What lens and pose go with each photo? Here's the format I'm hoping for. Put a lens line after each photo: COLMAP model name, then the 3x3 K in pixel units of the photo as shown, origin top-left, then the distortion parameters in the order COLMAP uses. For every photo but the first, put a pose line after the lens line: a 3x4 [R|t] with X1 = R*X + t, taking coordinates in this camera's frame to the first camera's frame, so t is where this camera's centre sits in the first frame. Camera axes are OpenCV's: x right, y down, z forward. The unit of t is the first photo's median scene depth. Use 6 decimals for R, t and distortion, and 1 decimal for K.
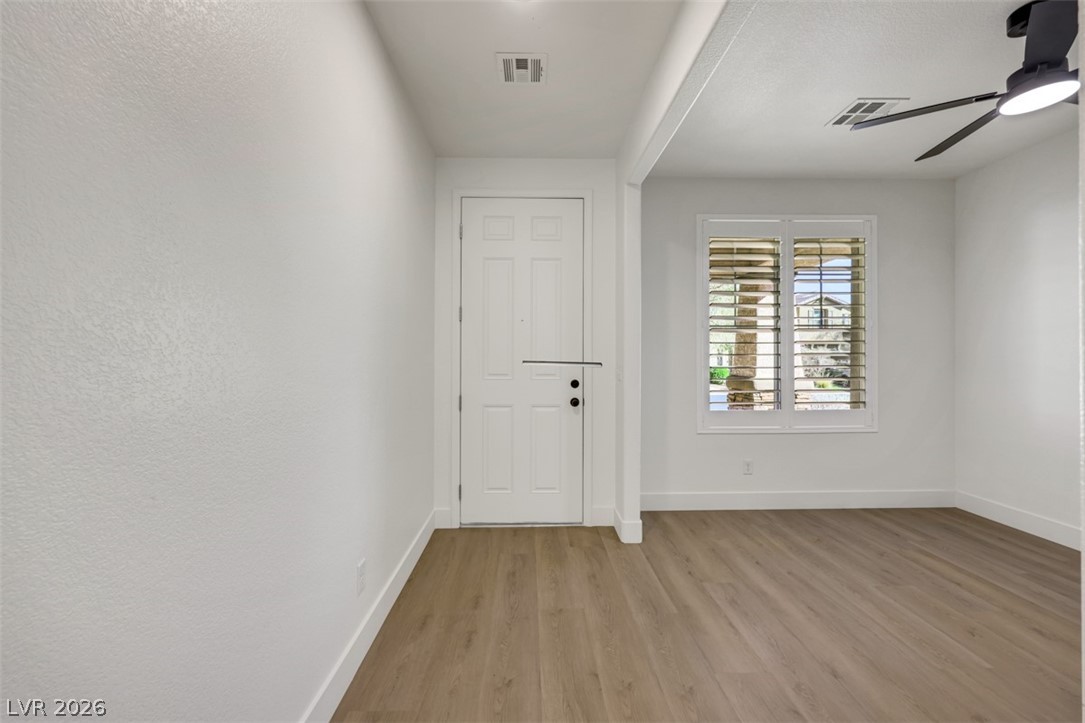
lens RADIAL K [[440.1, 0, 543.4], [0, 440.1, 358.9], [0, 0, 1]] dist [-0.003457, 0.000528]
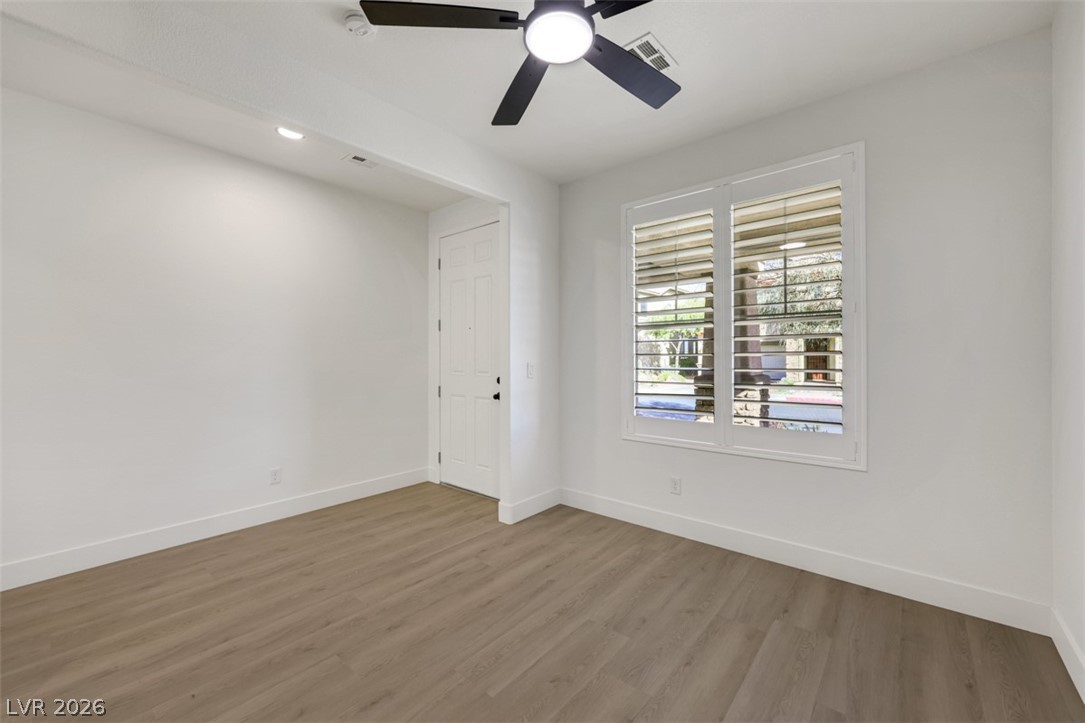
lens RADIAL K [[440.1, 0, 546.4], [0, 440.1, 360.5], [0, 0, 1]] dist [-0.003457, 0.000528]
pose [[0.744682, 0.004943, -0.667401, 1.048032], [0.000664, 0.999967, 0.008148, -0.005727], [0.667419, -0.006511, 0.744654, 0.239603]]
